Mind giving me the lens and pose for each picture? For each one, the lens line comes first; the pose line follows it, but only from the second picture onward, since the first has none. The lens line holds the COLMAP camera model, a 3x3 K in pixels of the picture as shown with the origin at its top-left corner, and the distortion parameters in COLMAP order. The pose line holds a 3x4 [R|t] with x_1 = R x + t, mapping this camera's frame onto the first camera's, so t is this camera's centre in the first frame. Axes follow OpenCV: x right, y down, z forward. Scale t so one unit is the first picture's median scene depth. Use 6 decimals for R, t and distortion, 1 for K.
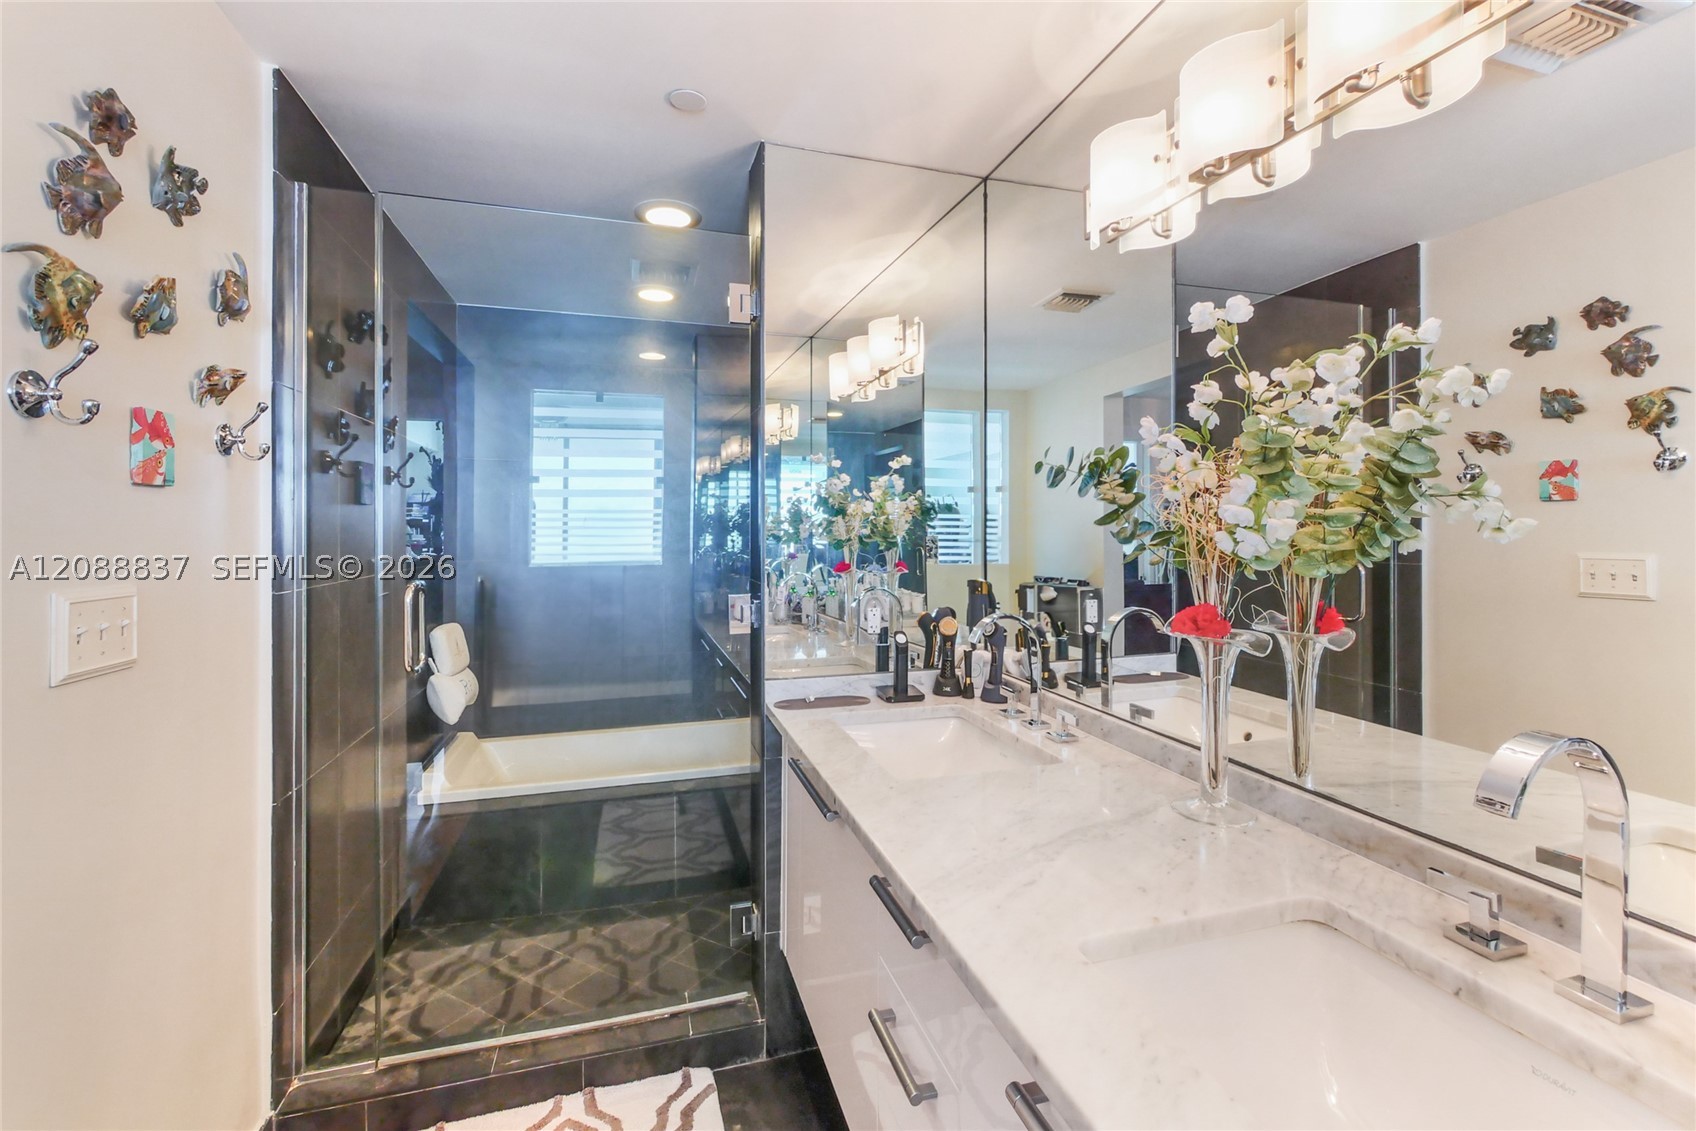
lens RADIAL K [[734.6, 0, 854.8], [0, 734.6, 535.8], [0, 0, 1]] dist [-0.003108, -0.000135]
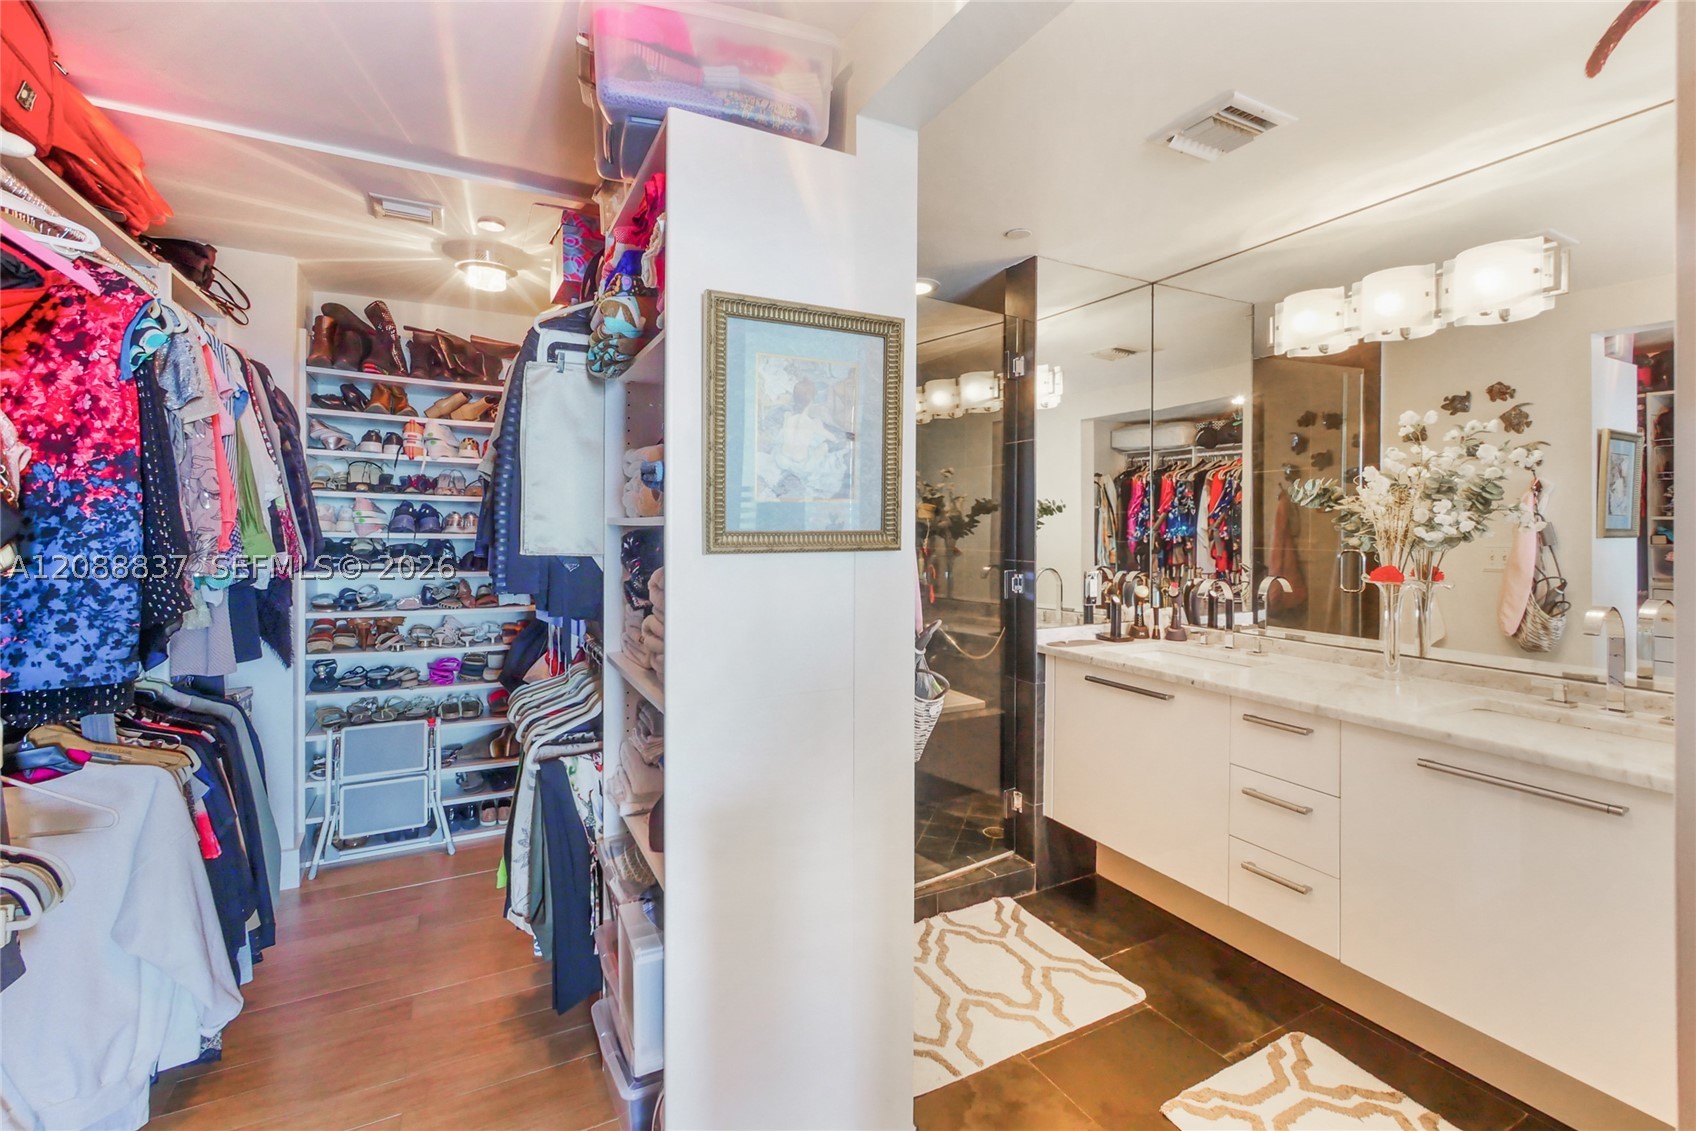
lens RADIAL K [[734.6, 0, 885.1], [0, 734.6, 525.5], [0, 0, 1]] dist [-0.003108, -0.000135]
pose [[0.981696, 0.008790, 0.190253, -0.668893], [-0.007495, 0.999944, -0.007527, 0.008474], [-0.190308, 0.005963, 0.981706, -0.347821]]
